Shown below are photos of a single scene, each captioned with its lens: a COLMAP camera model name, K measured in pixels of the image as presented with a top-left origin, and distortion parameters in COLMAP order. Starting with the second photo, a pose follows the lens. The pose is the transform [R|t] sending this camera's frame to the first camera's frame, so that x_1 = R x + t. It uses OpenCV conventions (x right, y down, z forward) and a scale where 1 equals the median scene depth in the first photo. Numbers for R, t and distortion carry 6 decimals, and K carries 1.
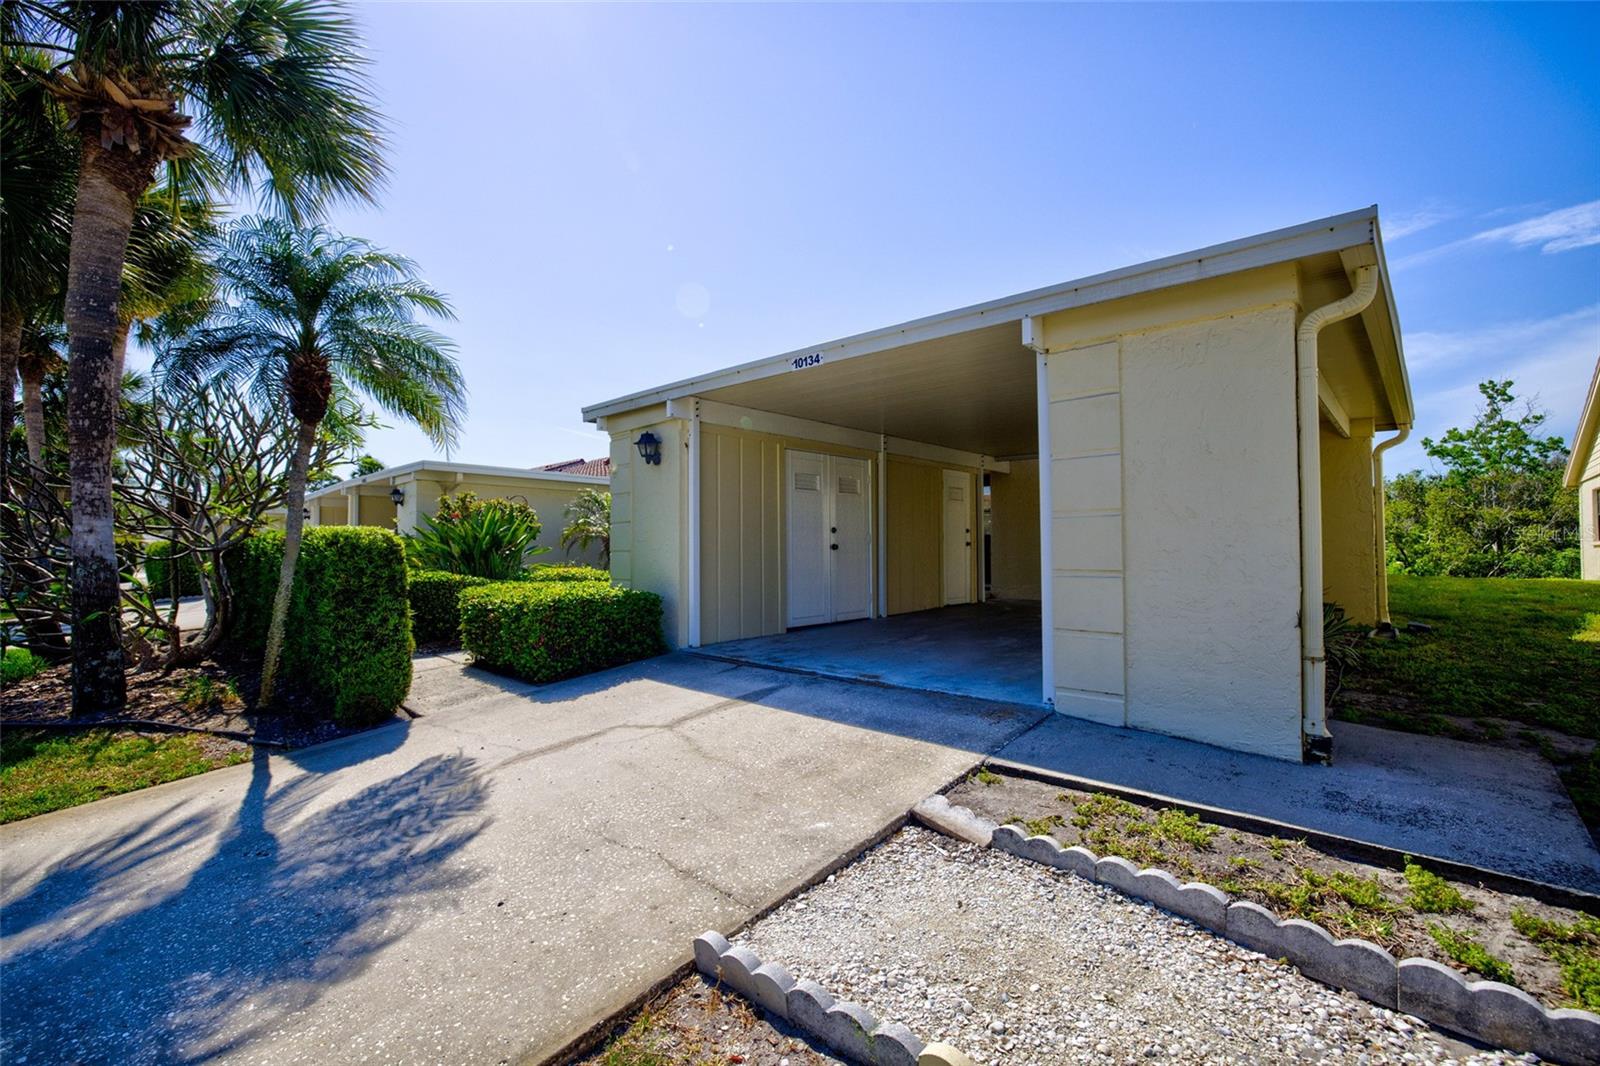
lens RADIAL K [[683.6, 0, 800.0], [0, 683.6, 533.0], [0, 0, 1]] dist [-0.048506, 0.016815]
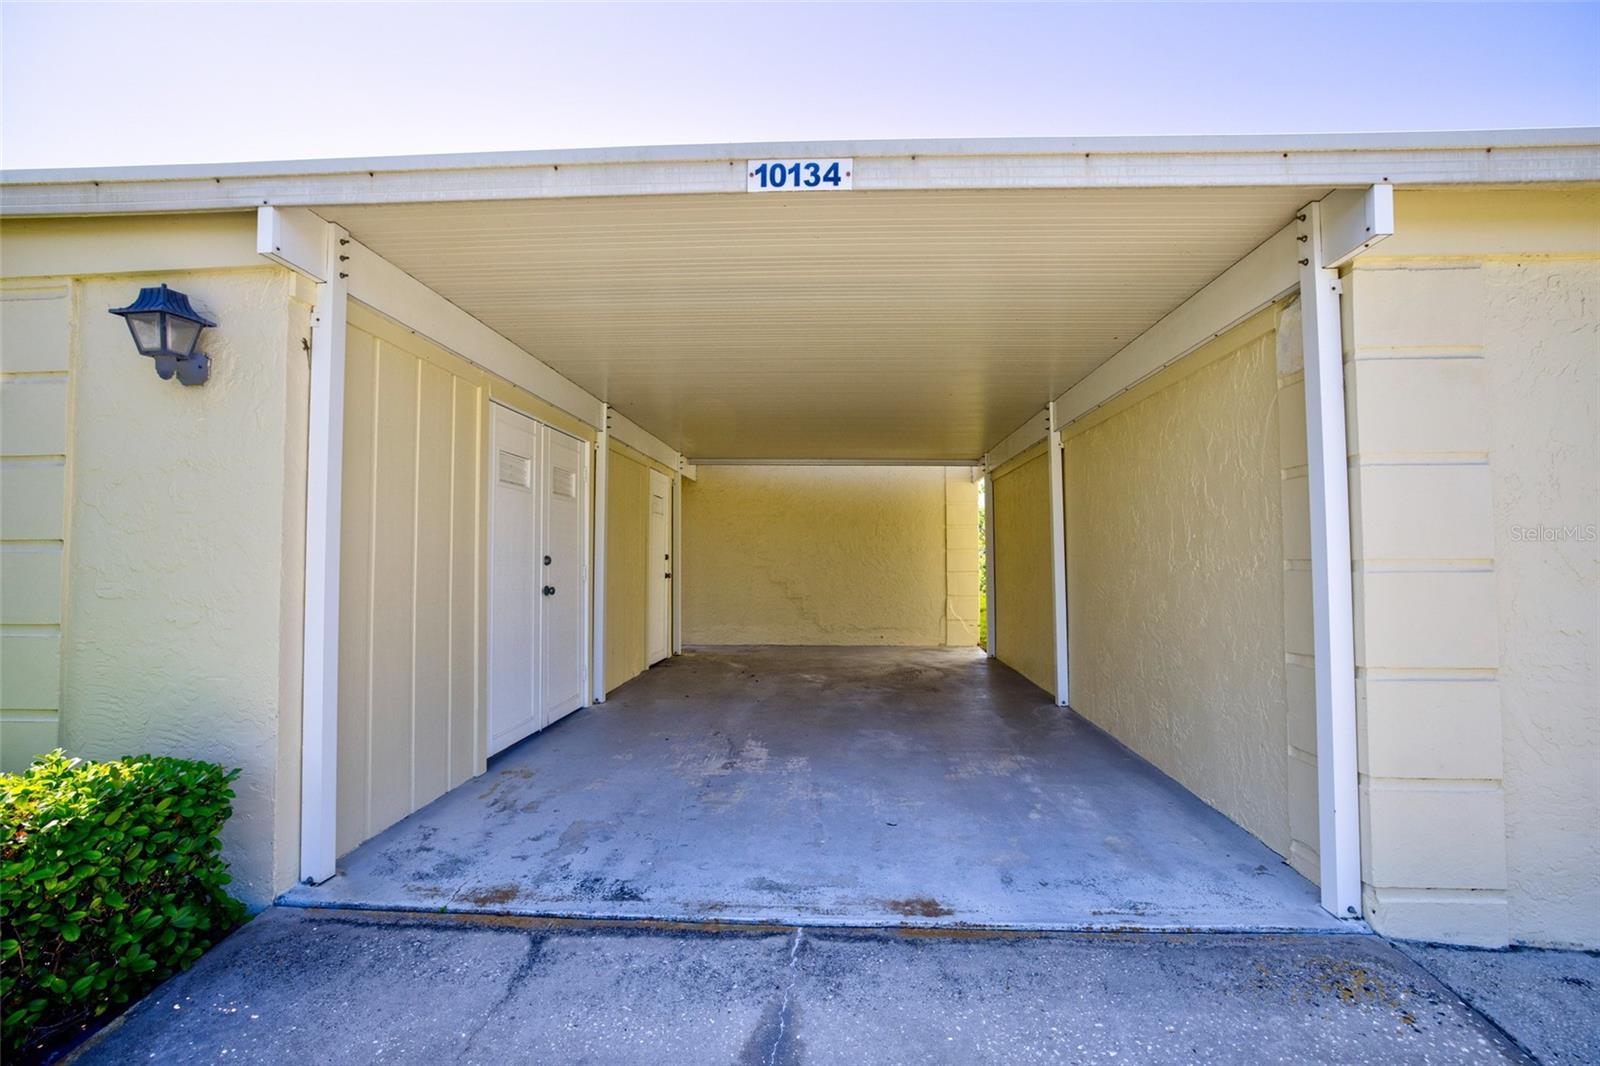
lens RADIAL K [[709.5, 0, 800.0], [0, 709.5, 533.0], [0, 0, 1]] dist [-0.030915, 0.011826]
pose [[0.771119, 0.028526, 0.636051, -0.198239], [-0.016166, 0.999551, -0.025230, -0.018909], [-0.636486, 0.009173, 0.771234, 0.522771]]
